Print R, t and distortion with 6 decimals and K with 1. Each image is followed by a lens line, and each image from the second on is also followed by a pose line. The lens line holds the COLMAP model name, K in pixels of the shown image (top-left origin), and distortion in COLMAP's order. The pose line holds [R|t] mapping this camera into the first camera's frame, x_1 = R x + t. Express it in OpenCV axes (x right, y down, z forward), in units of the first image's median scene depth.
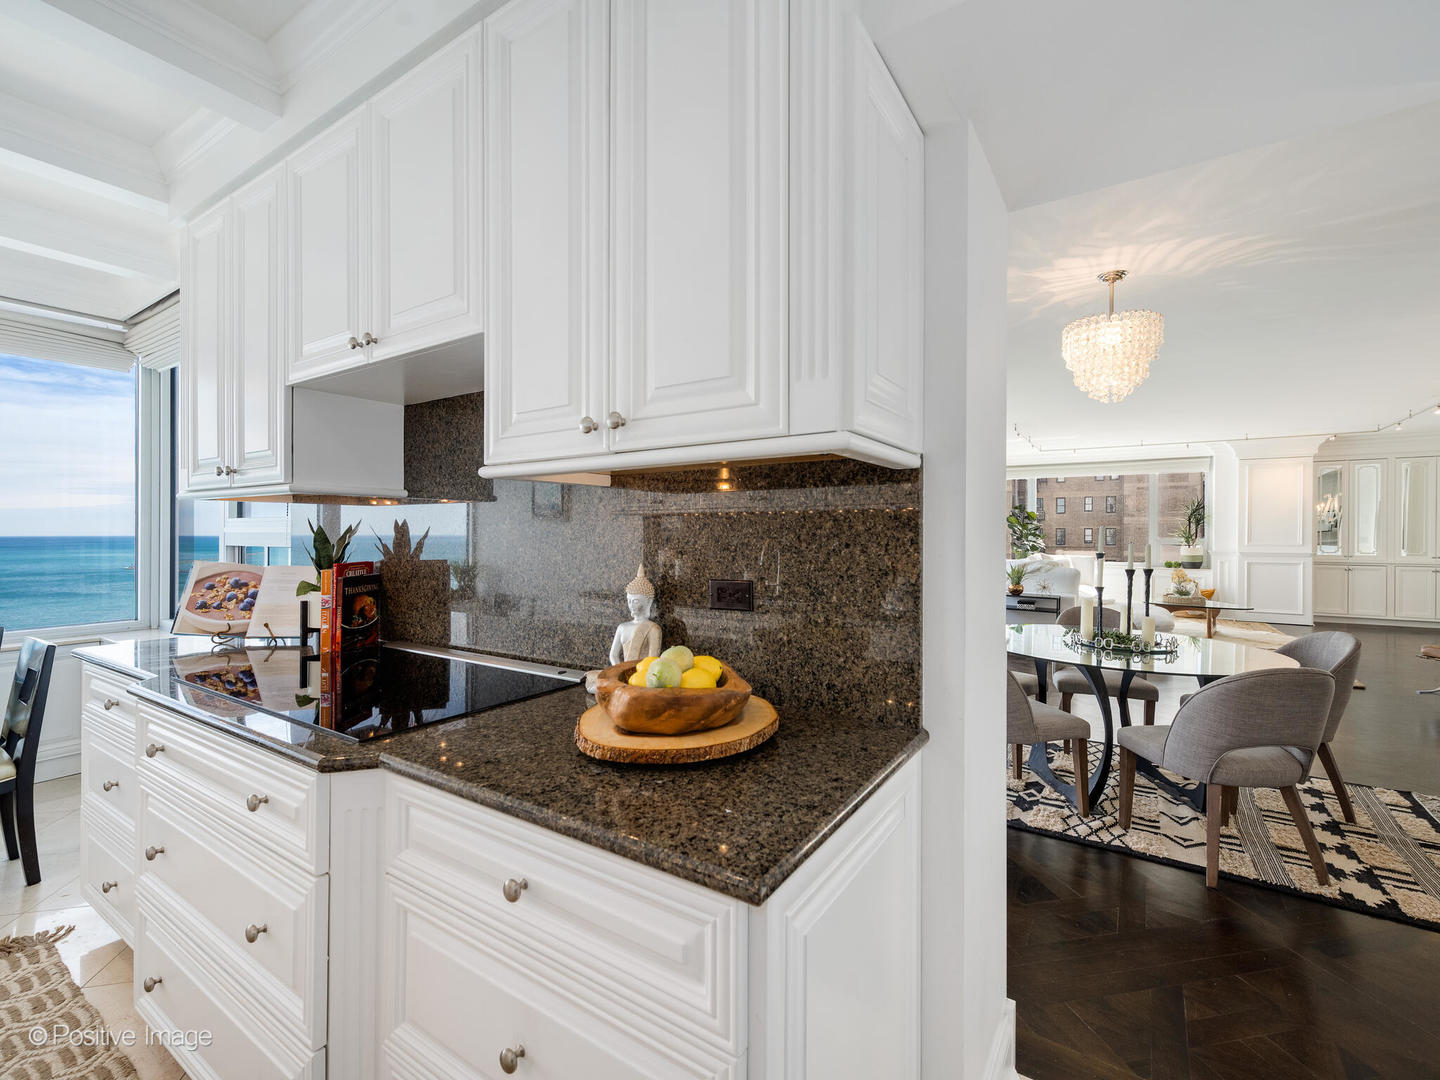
lens RADIAL K [[629.8, 0, 716.3], [0, 629.8, 538.2], [0, 0, 1]] dist [0.008173, -0.000928]
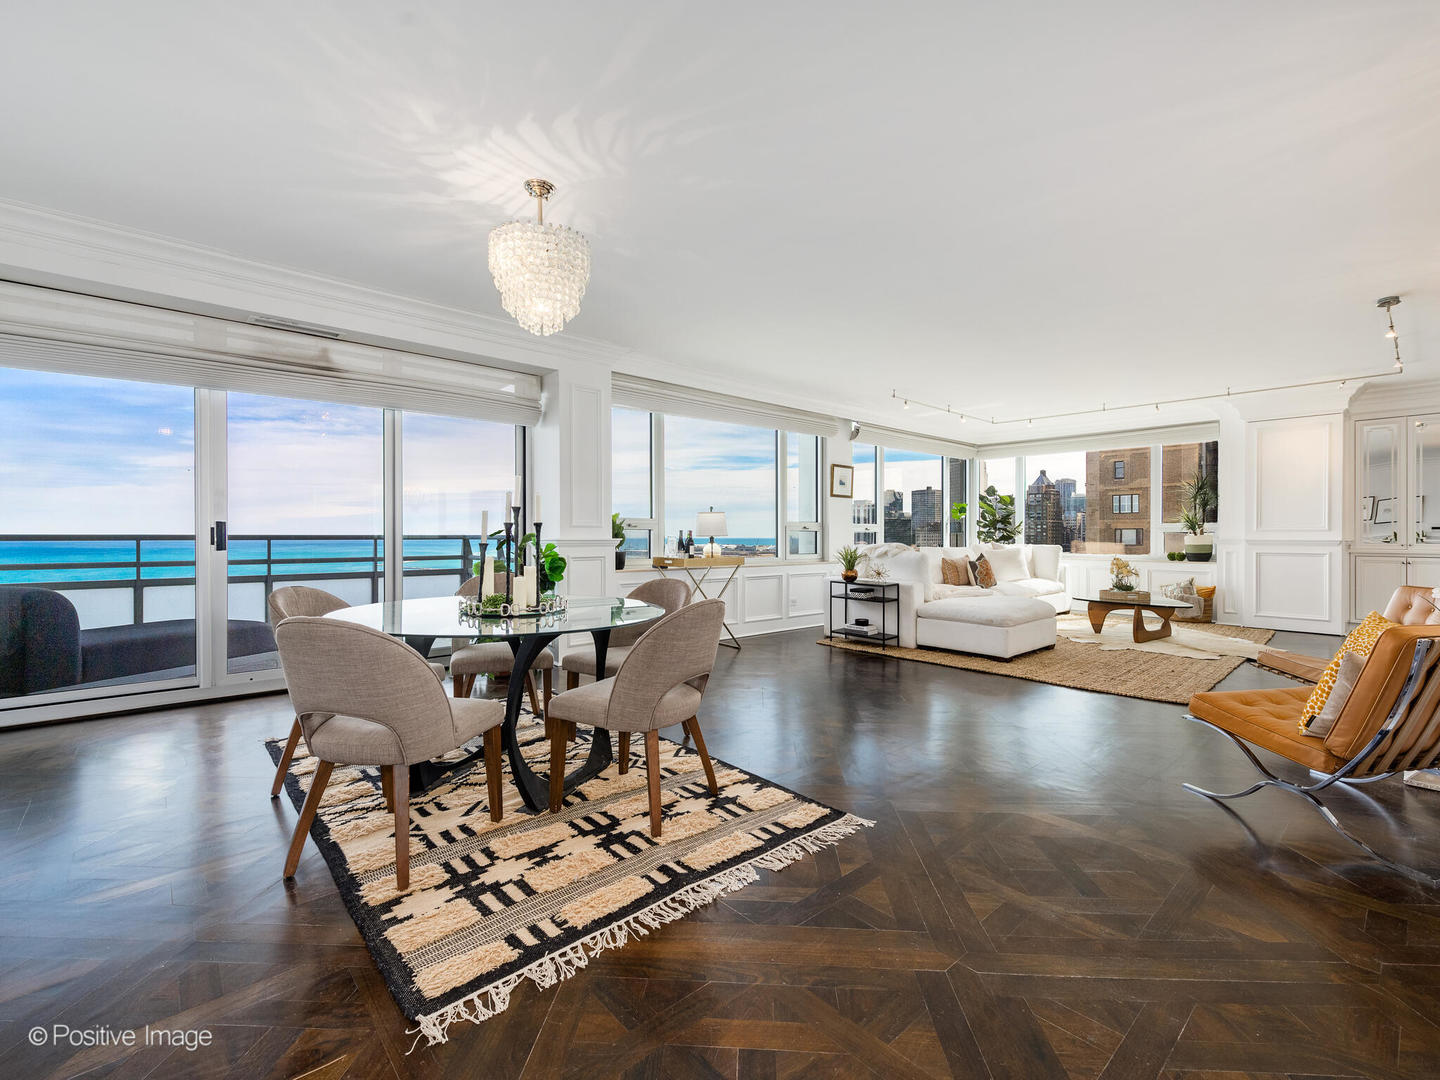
lens RADIAL K [[629.8, 0, 720.4], [0, 629.8, 539.0], [0, 0, 1]] dist [0.008173, -0.000928]
pose [[0.970556, 0.001968, -0.240869, 0.410567], [-0.002511, 0.999995, -0.001949, 0.026177], [0.240864, 0.002496, 0.970556, 0.083189]]
